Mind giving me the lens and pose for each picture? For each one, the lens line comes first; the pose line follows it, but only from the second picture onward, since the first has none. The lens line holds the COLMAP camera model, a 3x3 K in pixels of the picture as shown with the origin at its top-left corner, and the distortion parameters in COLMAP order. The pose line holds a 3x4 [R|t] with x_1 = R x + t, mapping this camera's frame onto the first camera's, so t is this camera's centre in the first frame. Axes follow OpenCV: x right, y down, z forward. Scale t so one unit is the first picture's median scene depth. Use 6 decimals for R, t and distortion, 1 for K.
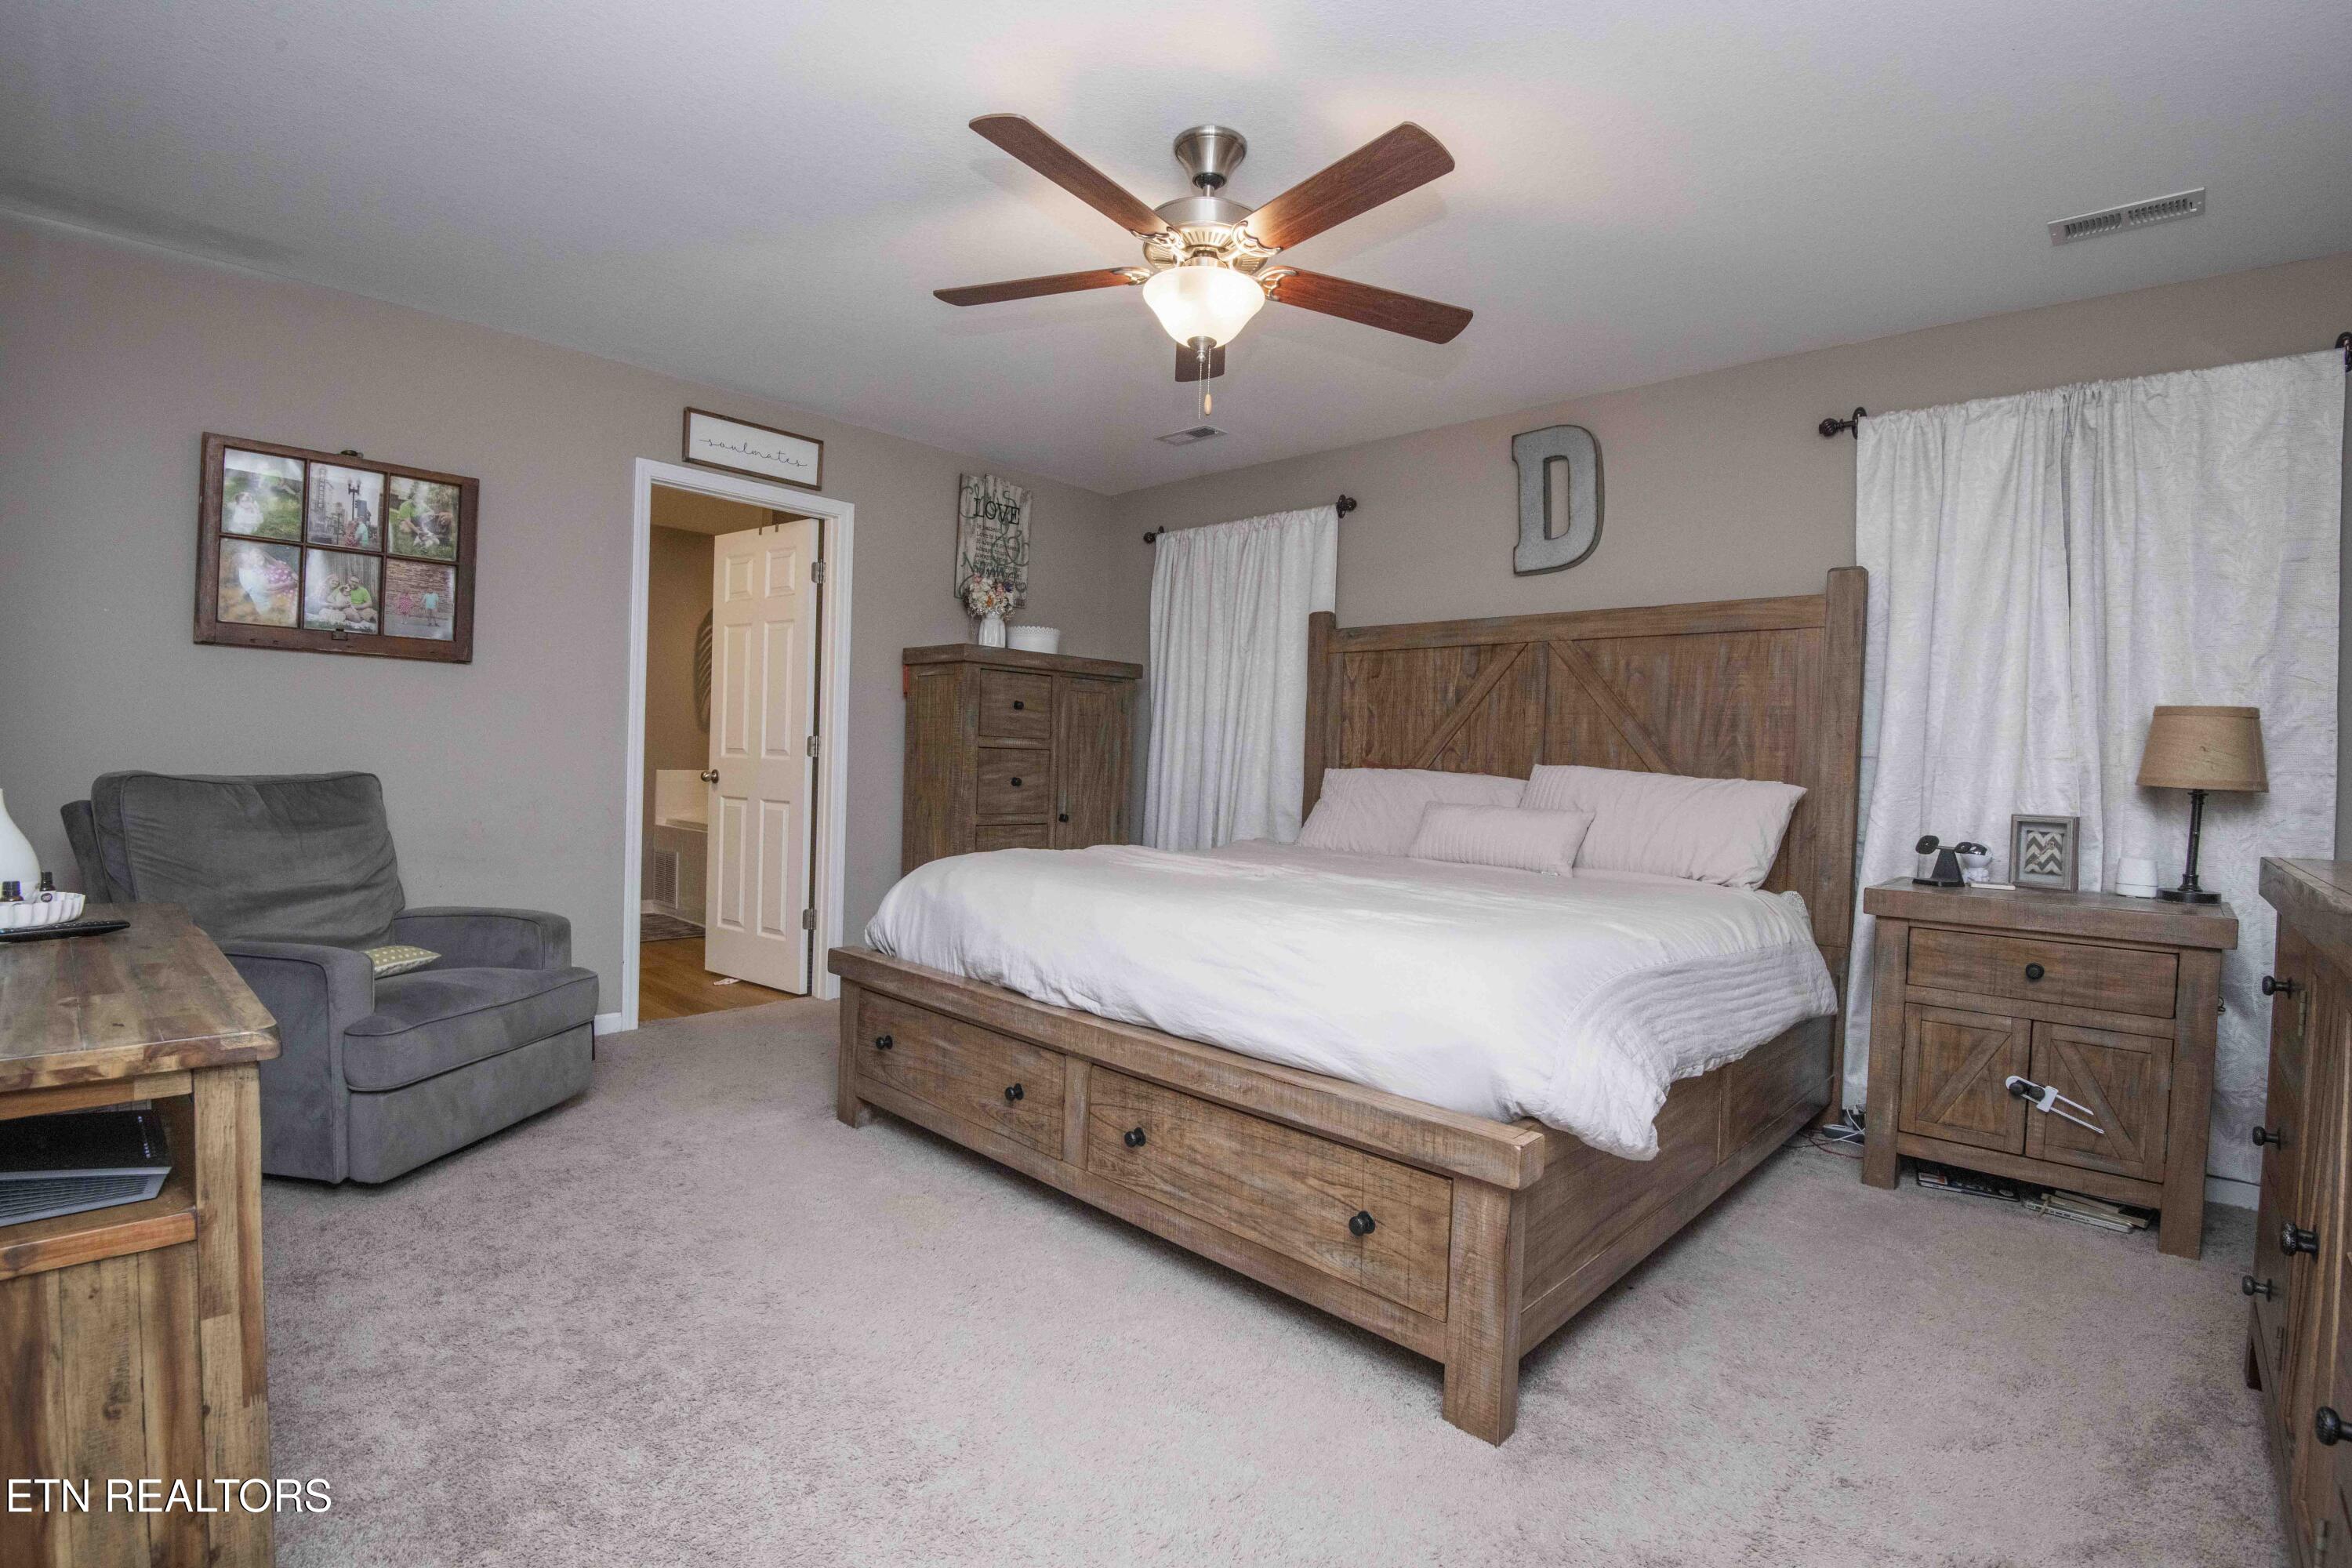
lens RADIAL K [[1087.3, 0, 1175.3], [0, 1087.3, 786.4], [0, 0, 1]] dist [-0.021565, -0.013116]
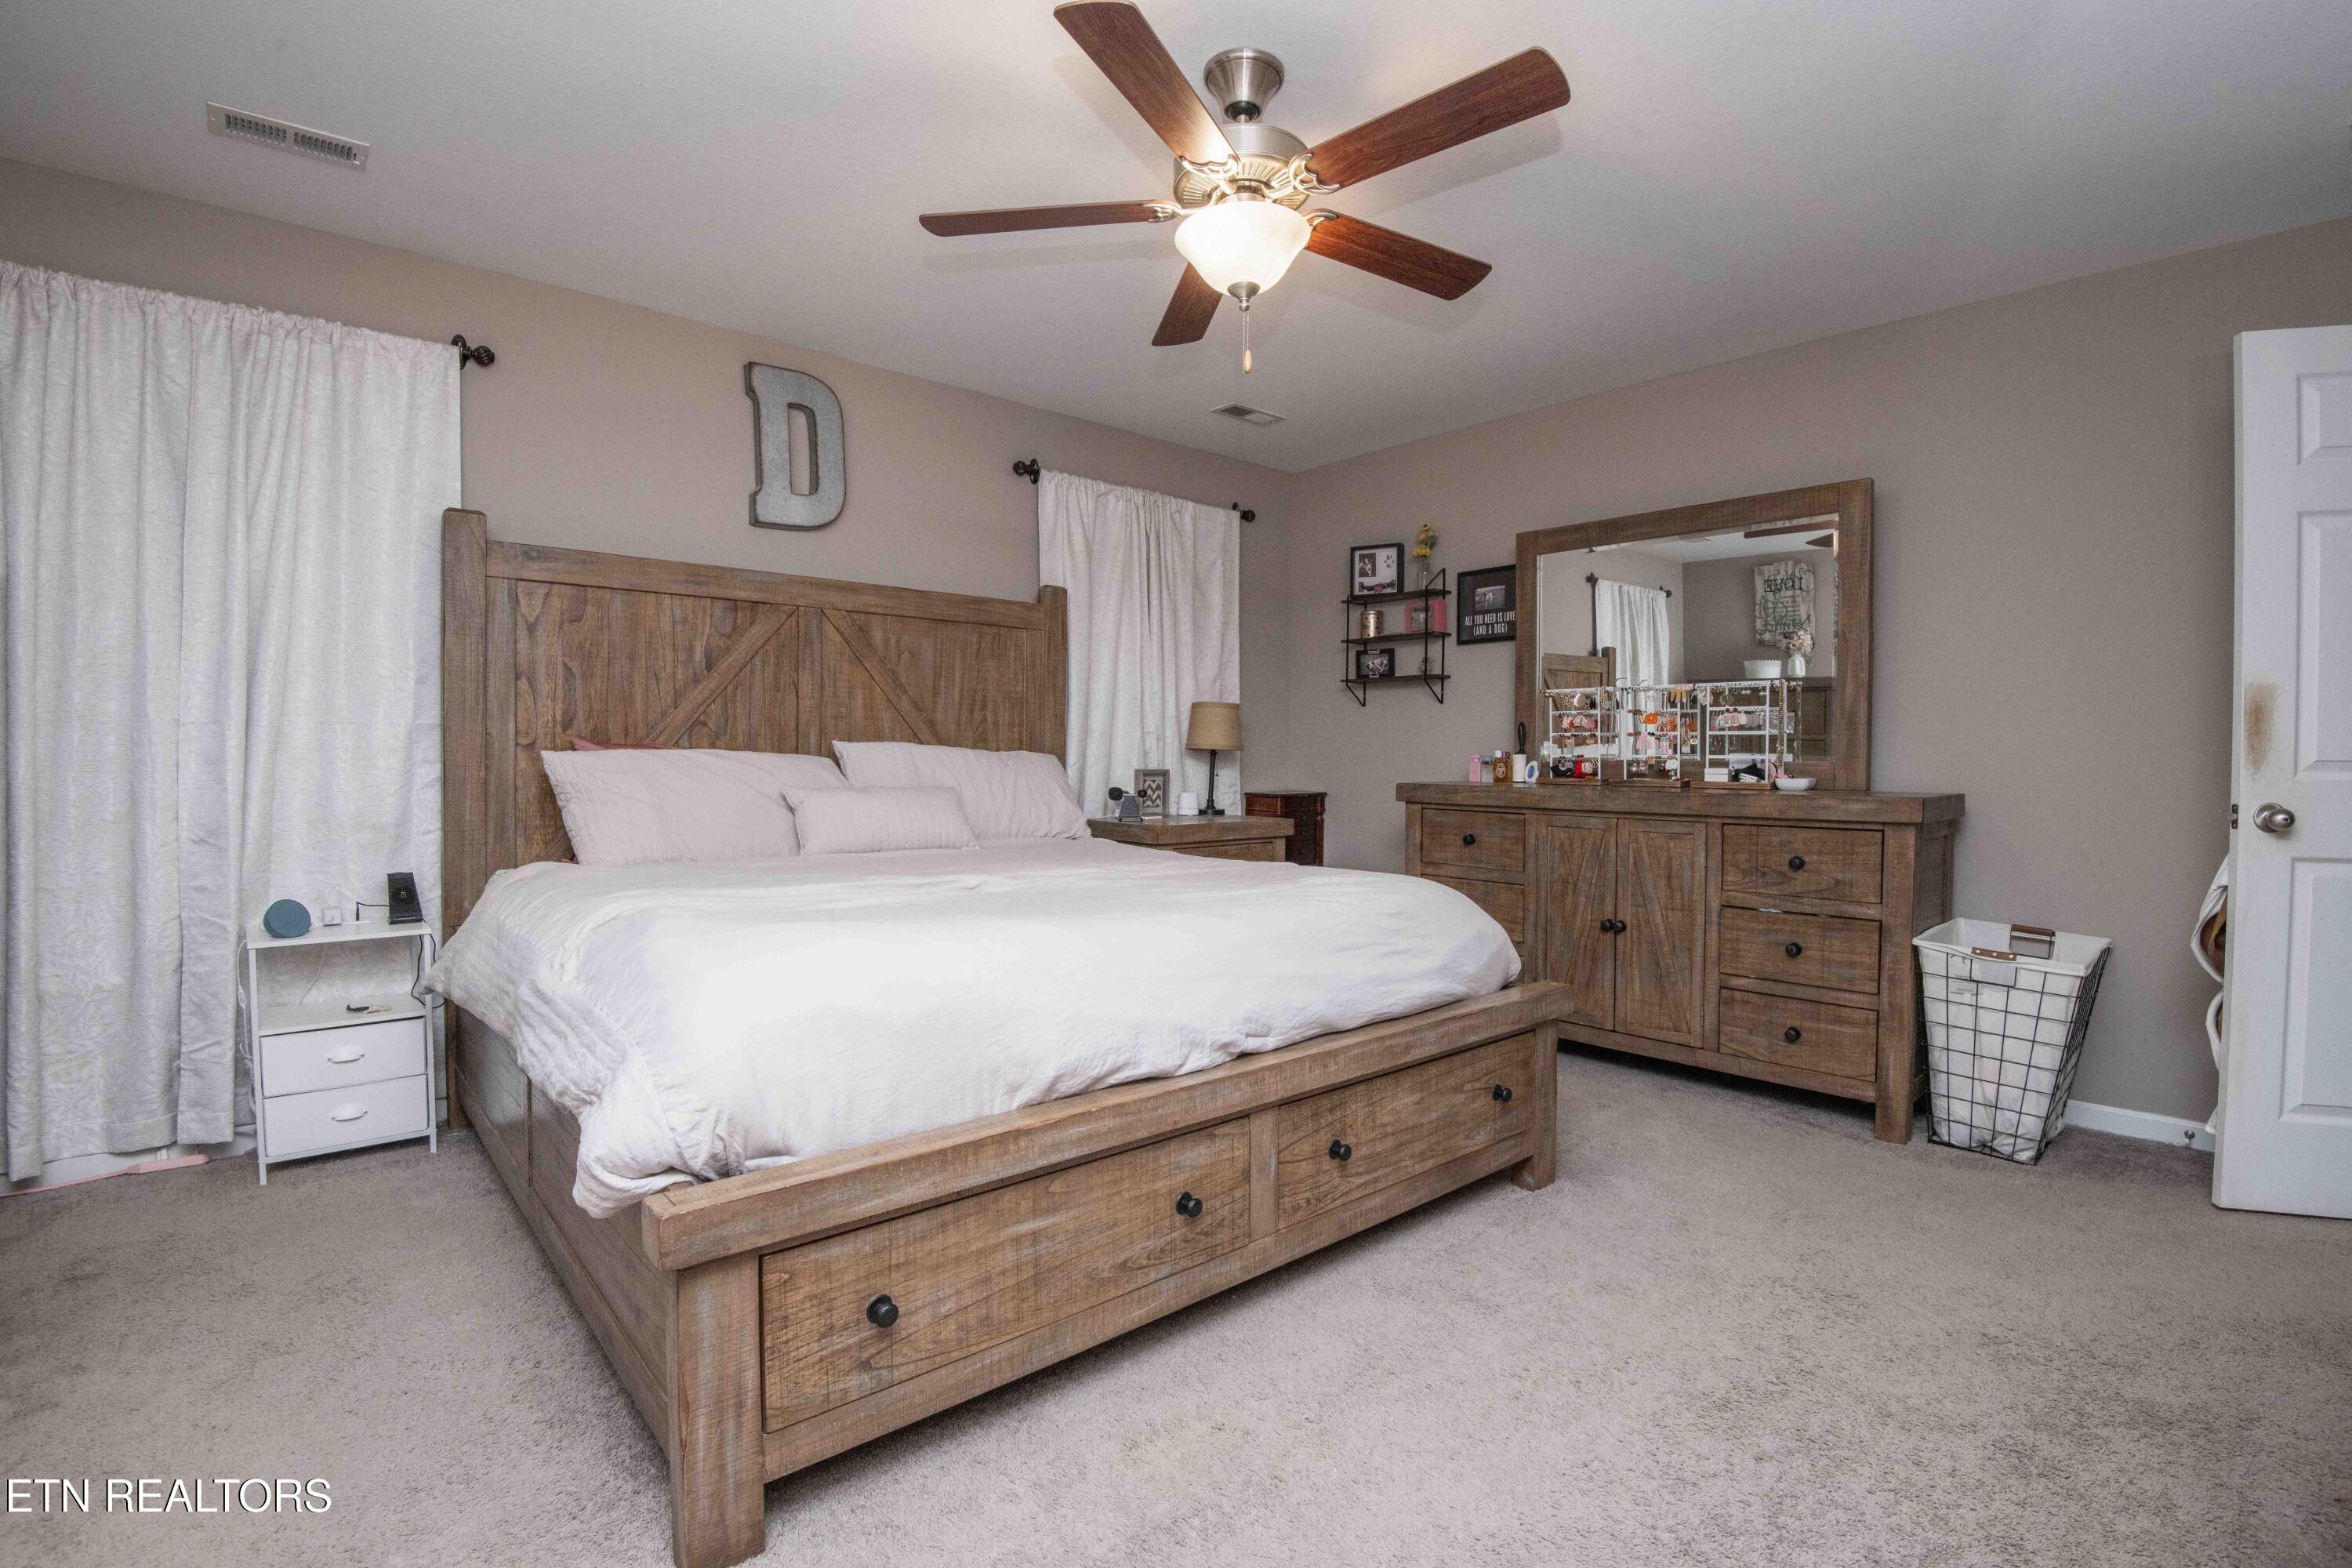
lens RADIAL K [[1087.3, 0, 1177.0], [0, 1087.3, 786.7], [0, 0, 1]] dist [-0.021565, -0.013116]
pose [[0.086088, -0.060551, 0.994446, -0.610765], [0.017217, 0.998093, 0.059283, -0.032918], [-0.996139, 0.012017, 0.086966, 0.663422]]
